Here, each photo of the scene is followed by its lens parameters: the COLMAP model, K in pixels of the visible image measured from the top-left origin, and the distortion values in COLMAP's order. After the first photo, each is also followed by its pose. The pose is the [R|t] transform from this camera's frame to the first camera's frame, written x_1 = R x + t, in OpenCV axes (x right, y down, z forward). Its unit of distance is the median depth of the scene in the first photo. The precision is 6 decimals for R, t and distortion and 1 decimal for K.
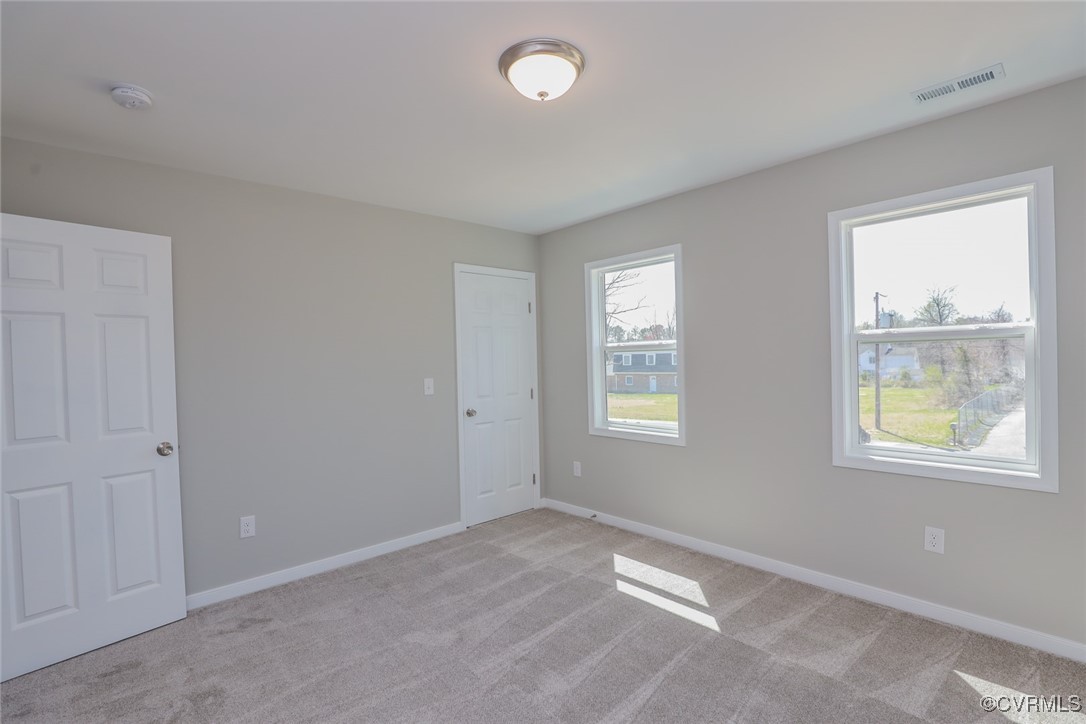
lens RADIAL K [[502.8, 0, 530.7], [0, 502.8, 366.0], [0, 0, 1]] dist [-0.019754, -0.000066]
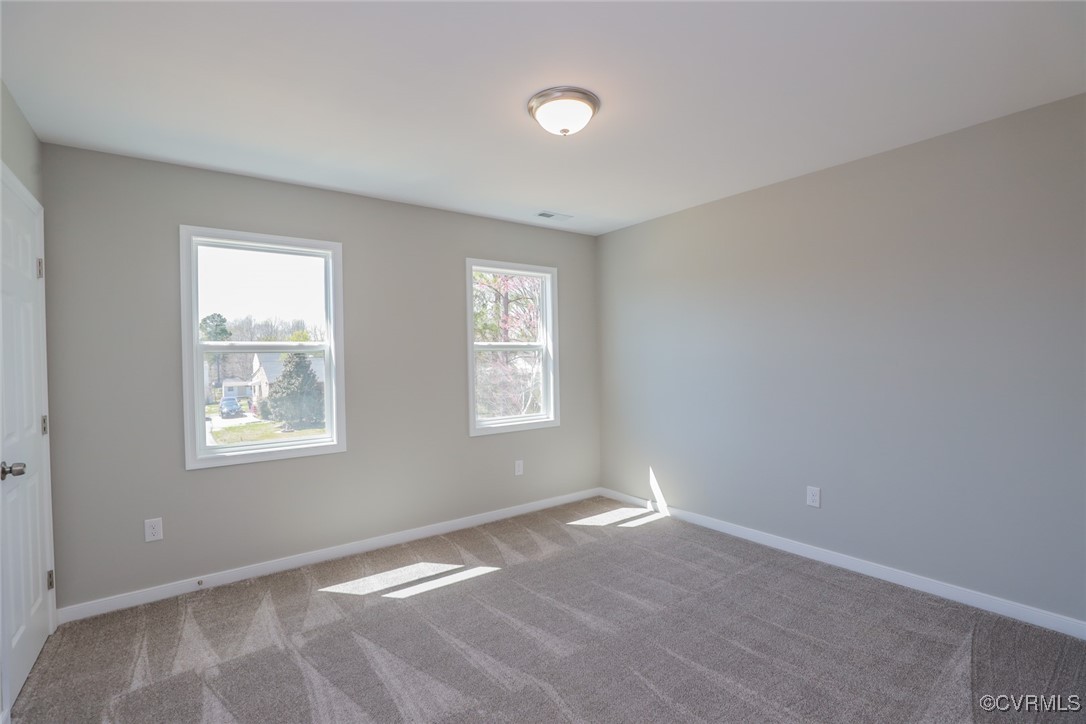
lens RADIAL K [[497.4, 0, 544.3], [0, 497.4, 363.5], [0, 0, 1]] dist [-0.035376, 0.006630]
pose [[0.071291, 0.025487, 0.997130, -0.661657], [0.034147, 0.999025, -0.027977, 0.031086], [-0.996871, 0.036043, 0.070351, 0.570287]]
